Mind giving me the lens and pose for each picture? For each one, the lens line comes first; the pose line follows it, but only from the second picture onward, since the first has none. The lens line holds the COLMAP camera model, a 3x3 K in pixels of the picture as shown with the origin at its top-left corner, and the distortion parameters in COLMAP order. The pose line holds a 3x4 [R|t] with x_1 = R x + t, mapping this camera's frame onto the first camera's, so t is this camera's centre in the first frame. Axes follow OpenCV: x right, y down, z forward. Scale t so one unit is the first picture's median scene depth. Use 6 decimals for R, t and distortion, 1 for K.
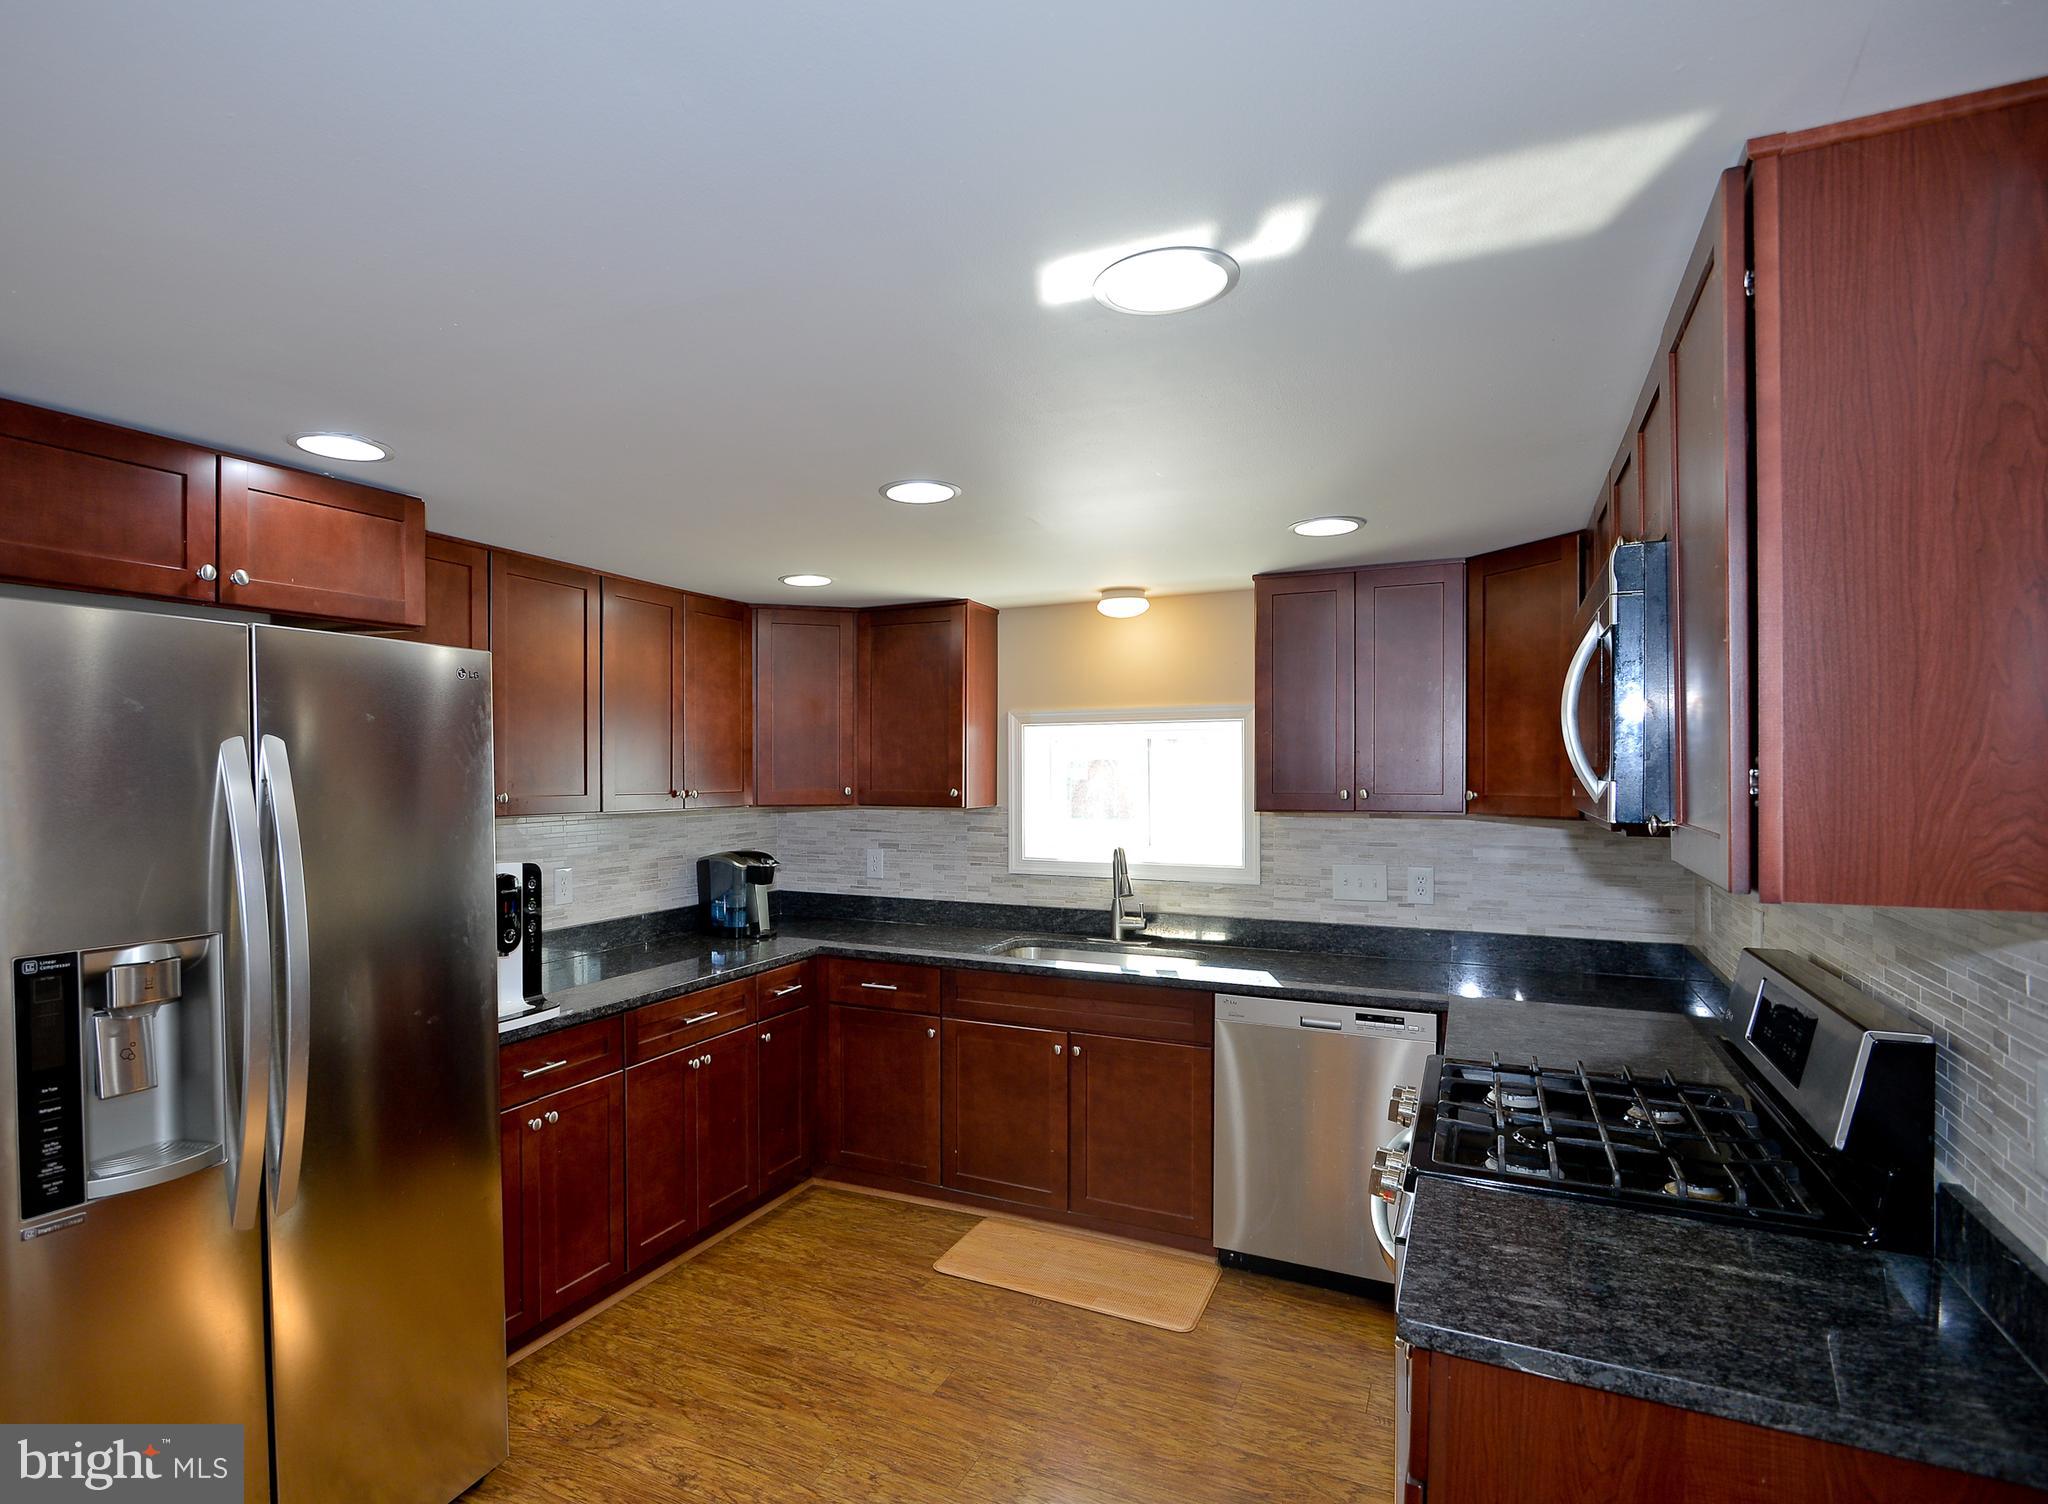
lens RADIAL K [[1063.9, 0, 932.5], [0, 1063.9, 773.7], [0, 0, 1]] dist [-0.005630, -0.001700]
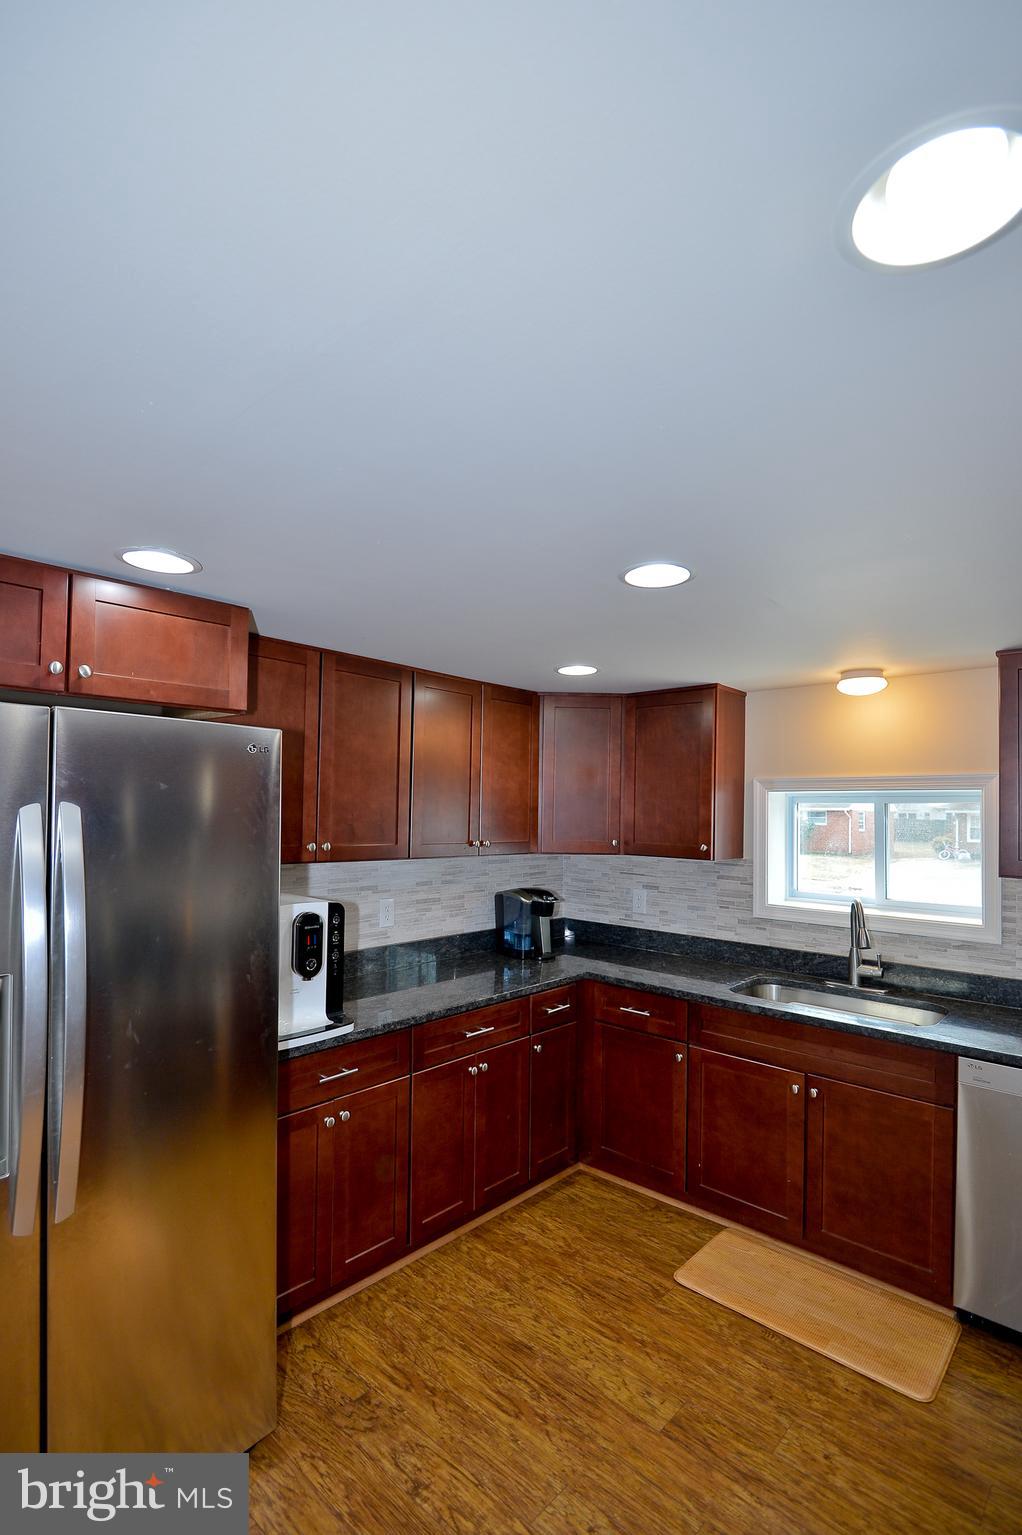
lens RADIAL K [[727.4, 0, 511.8], [0, 727.4, 790.8], [0, 0, 1]] dist [-0.013720, -0.003337]
pose [[0.964782, 0.009772, -0.262867, 0.031121], [-0.018801, 0.999316, -0.031854, -0.018592], [0.262376, 0.035675, 0.964306, 0.207072]]
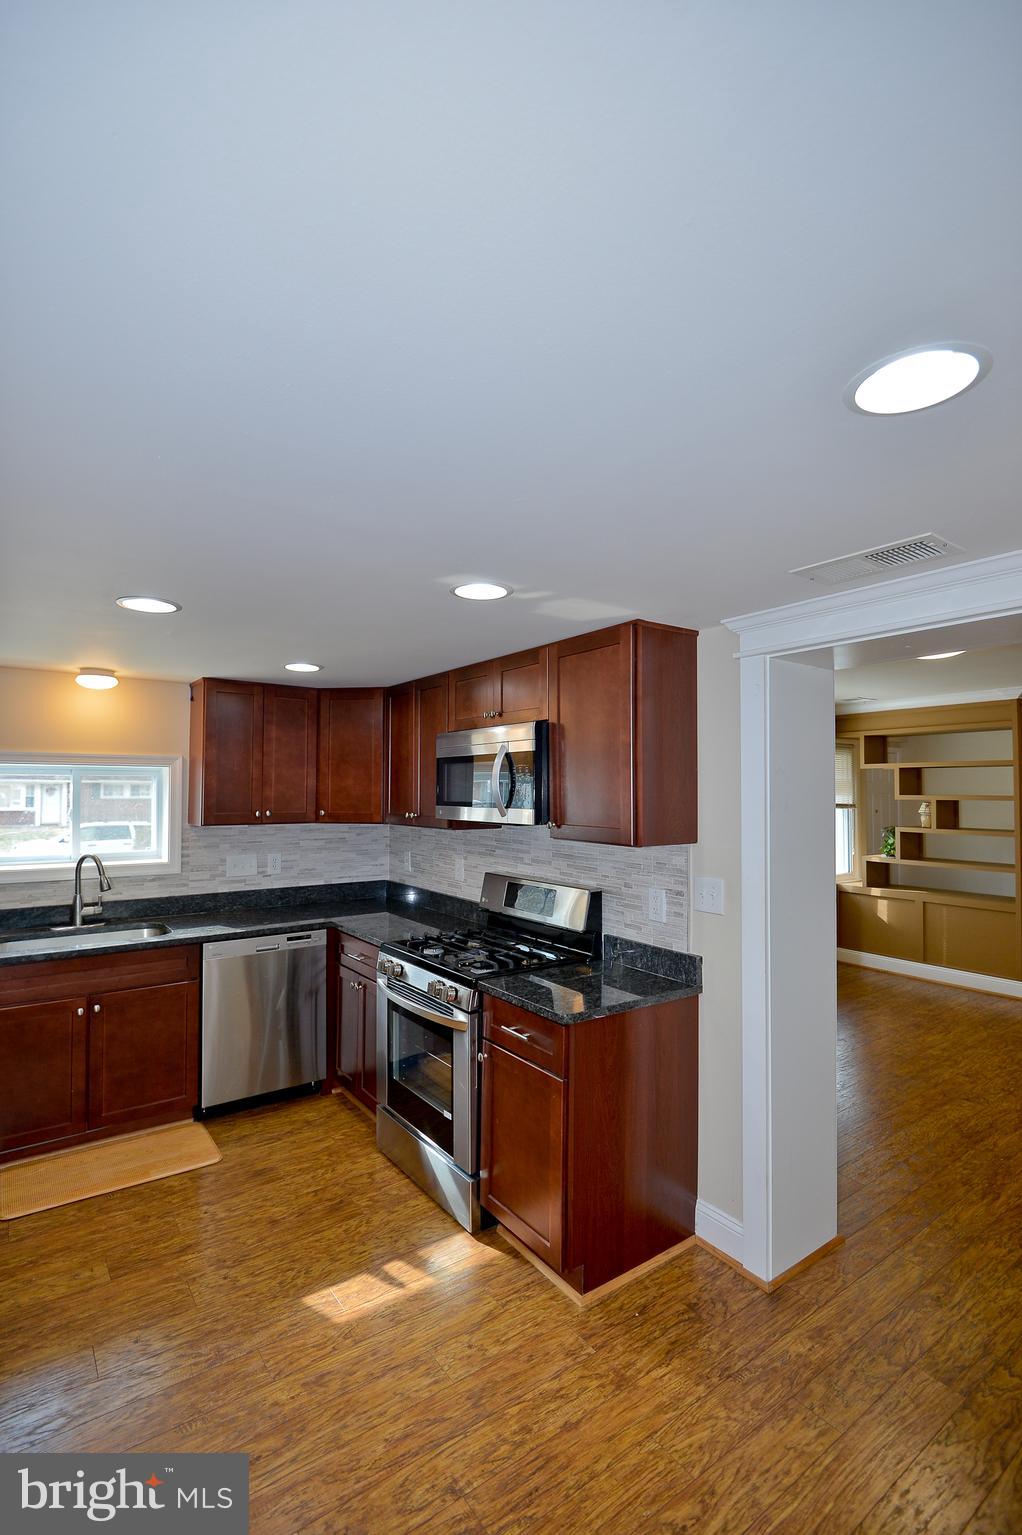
lens RADIAL K [[704.8, 0, 514.7], [0, 704.8, 765.3], [0, 0, 1]] dist [-0.011792, -0.005296]
pose [[0.441005, 0.035375, 0.896807, -0.464013], [-0.000883, 0.999240, -0.038982, -0.014903], [-0.897504, 0.016400, 0.440701, 0.131941]]
